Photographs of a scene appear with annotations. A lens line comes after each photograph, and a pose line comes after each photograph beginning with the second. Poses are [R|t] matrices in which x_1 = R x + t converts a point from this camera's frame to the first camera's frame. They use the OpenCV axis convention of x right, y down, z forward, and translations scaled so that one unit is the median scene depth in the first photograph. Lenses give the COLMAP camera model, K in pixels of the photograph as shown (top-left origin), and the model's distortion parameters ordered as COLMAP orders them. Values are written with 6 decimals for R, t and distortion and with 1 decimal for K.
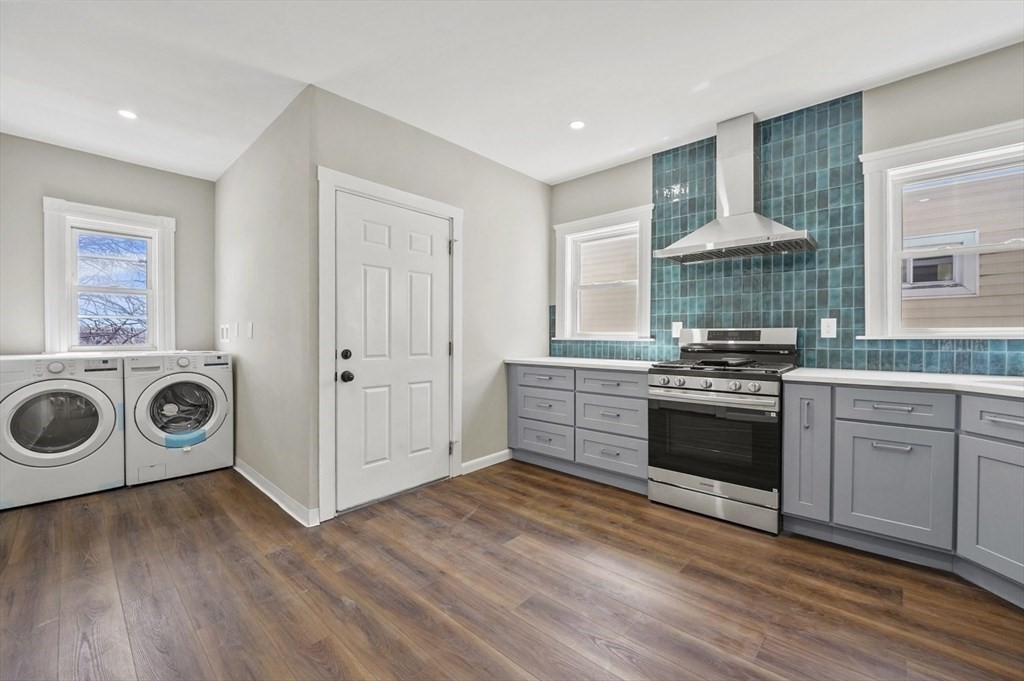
lens RADIAL K [[419.4, 0, 510.2], [0, 419.4, 342.7], [0, 0, 1]] dist [-0.005535, -0.002143]
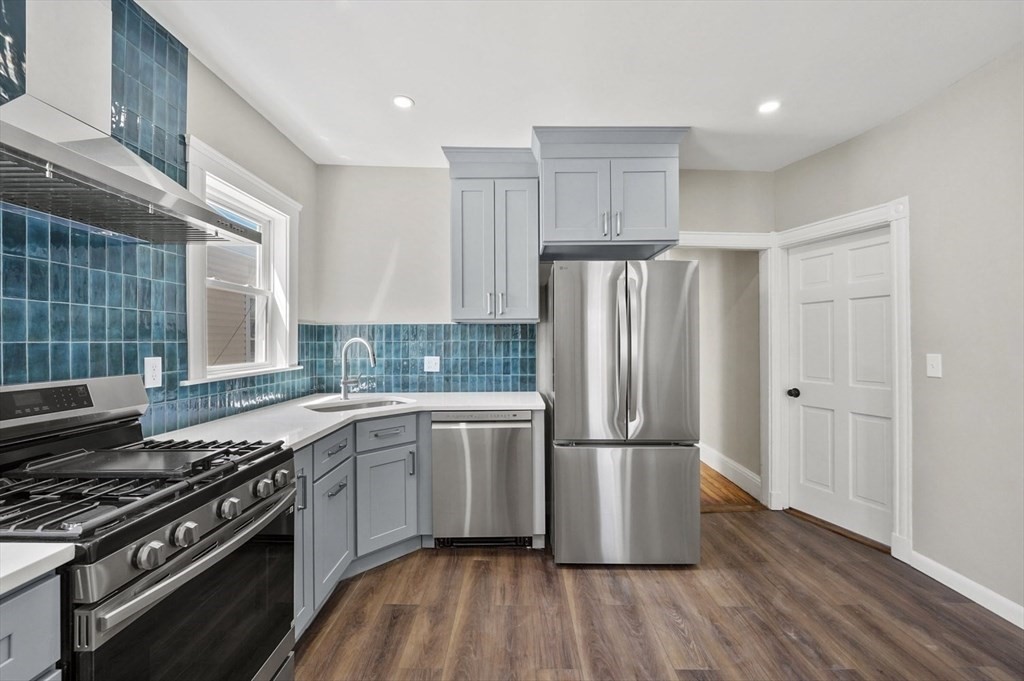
lens RADIAL K [[419.4, 0, 511.8], [0, 419.4, 339.5], [0, 0, 1]] dist [-0.005535, -0.002143]
pose [[-0.672493, 0.008436, 0.740055, -0.075134], [0.019417, 0.999792, 0.006248, -0.077374], [-0.739849, 0.018572, -0.672517, 1.010461]]
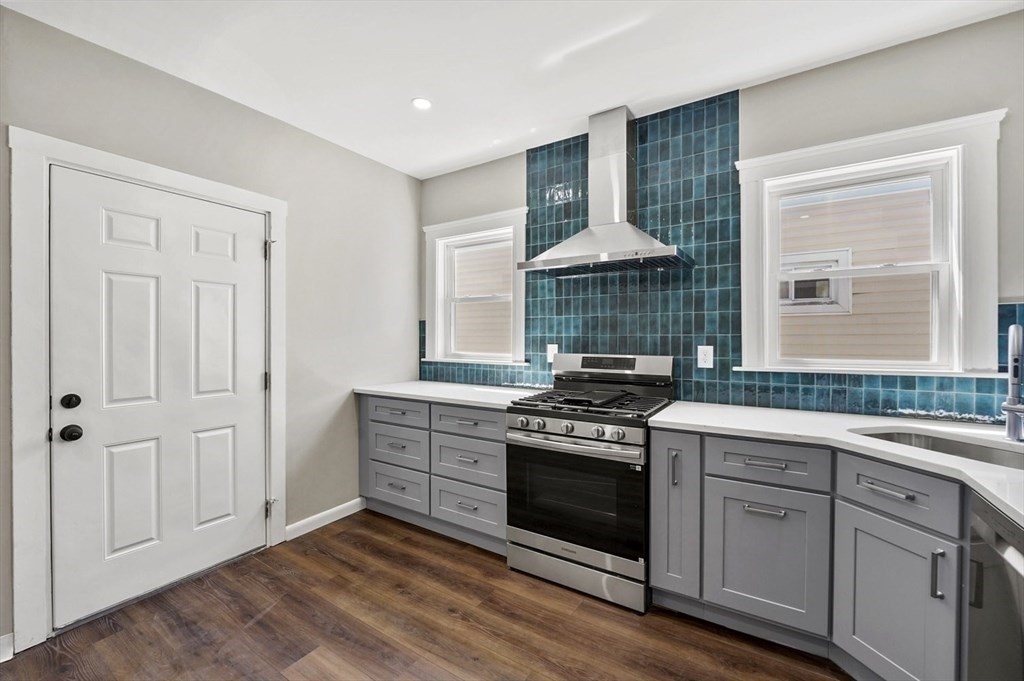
lens RADIAL K [[419.4, 0, 512.0], [0, 419.4, 342.4], [0, 0, 1]] dist [-0.005535, -0.002143]
pose [[0.986380, -0.003054, 0.164452, 0.213043], [0.003423, 0.999992, -0.001962, -0.064532], [-0.164444, 0.002498, 0.986383, 0.195195]]
